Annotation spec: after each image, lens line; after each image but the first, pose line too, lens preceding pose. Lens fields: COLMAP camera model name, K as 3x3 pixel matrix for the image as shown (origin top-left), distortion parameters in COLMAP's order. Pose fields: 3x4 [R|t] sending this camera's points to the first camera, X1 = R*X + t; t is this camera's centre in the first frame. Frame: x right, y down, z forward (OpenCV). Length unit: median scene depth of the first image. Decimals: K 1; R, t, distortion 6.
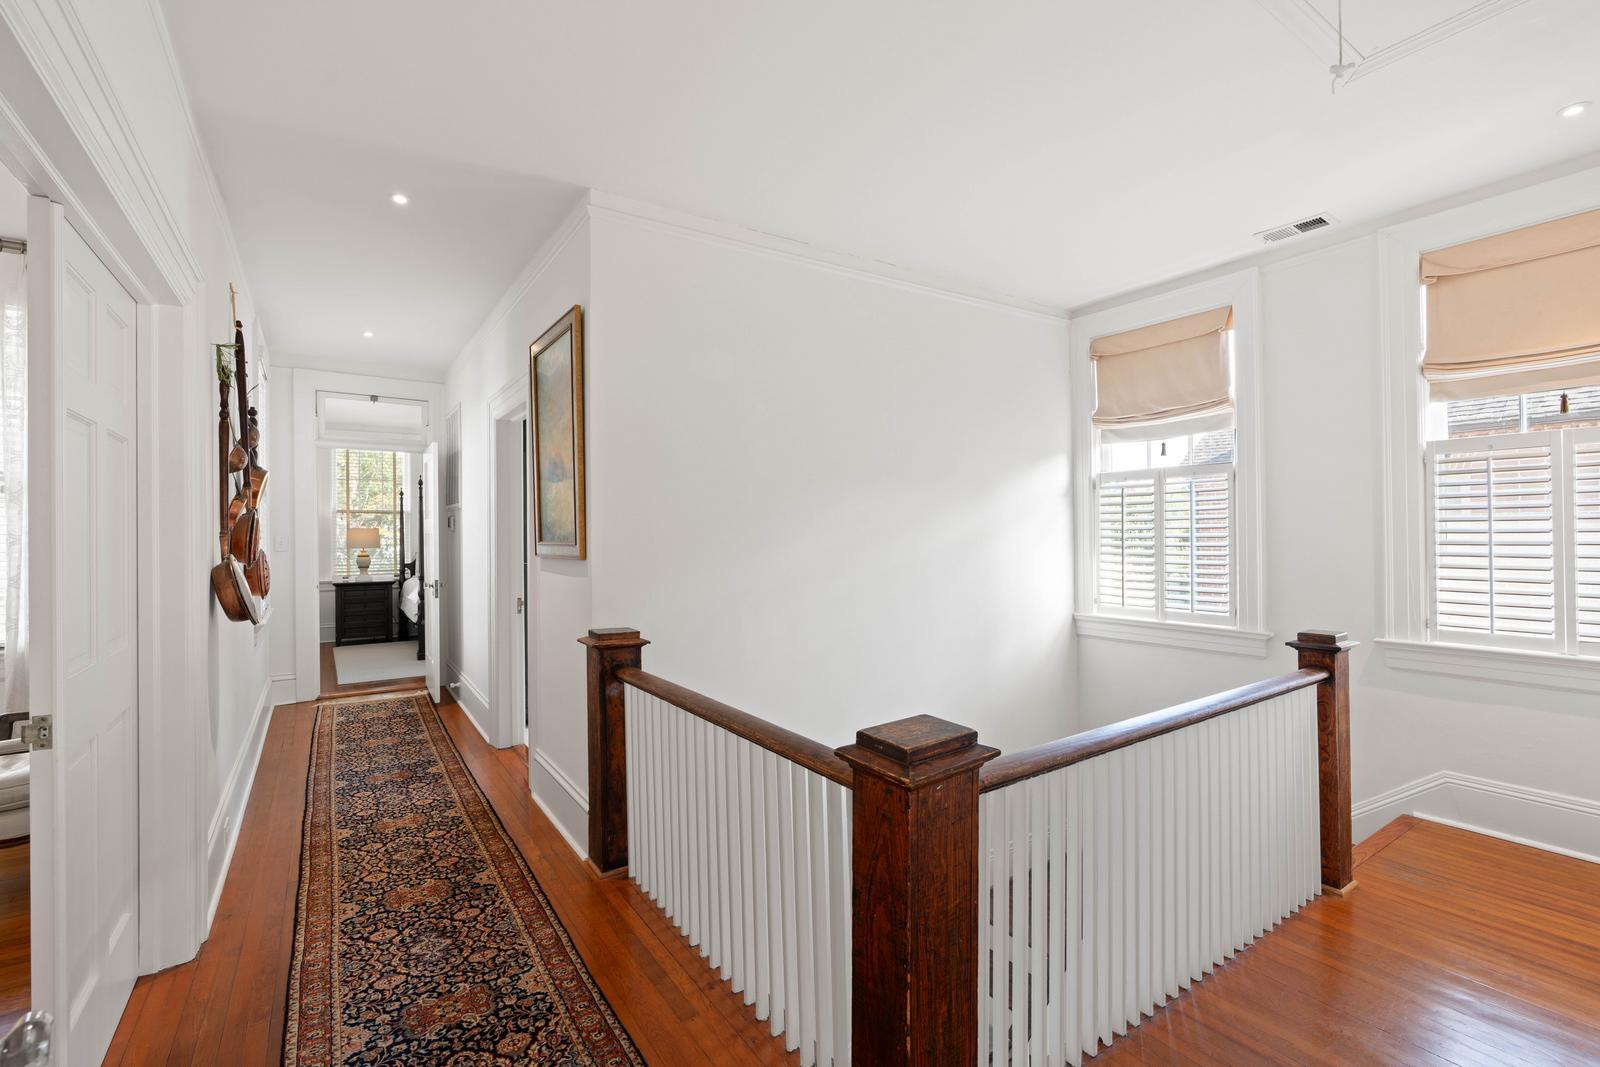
lens RADIAL K [[713.7, 0, 806.3], [0, 713.7, 534.0], [0, 0, 1]] dist [-0.010031, 0.000796]
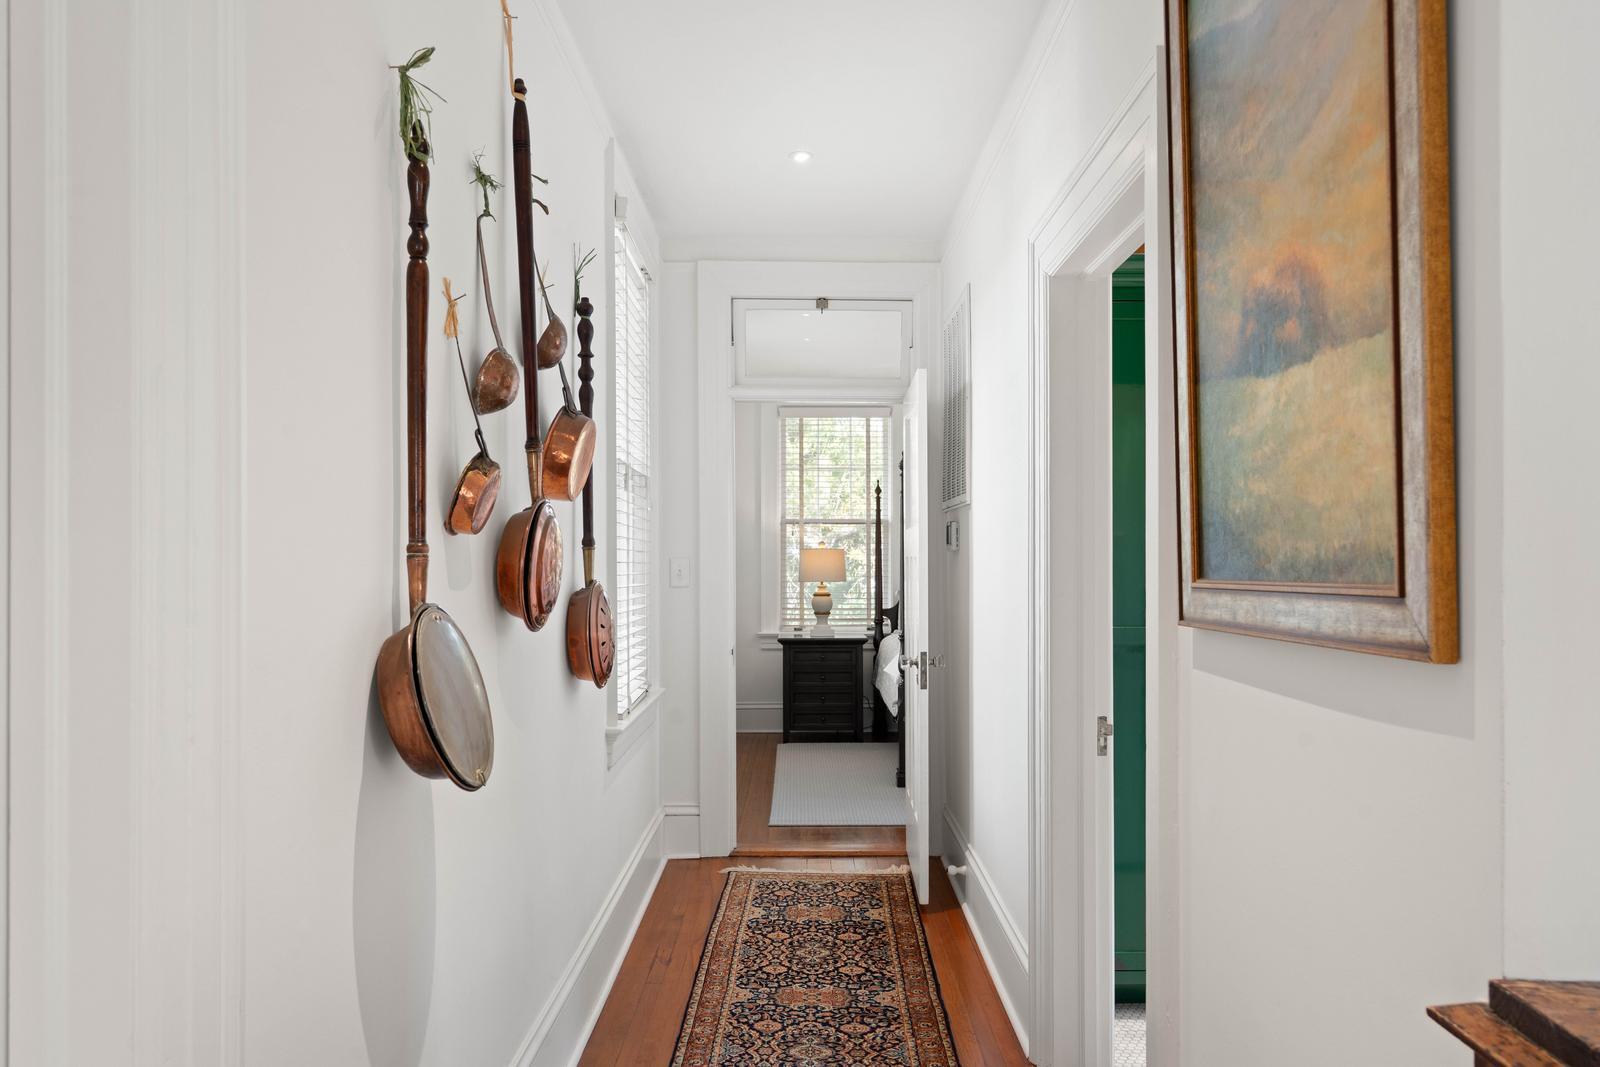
lens RADIAL K [[1155.3, 0, 801.5], [0, 1155.3, 540.2], [0, 0, 1]] dist [-0.007952, -0.000131]
pose [[0.827672, -0.004904, -0.561190, -0.129174], [-0.005433, 0.999845, -0.016750, 0.001736], [0.561185, 0.016913, 0.827517, 0.265779]]
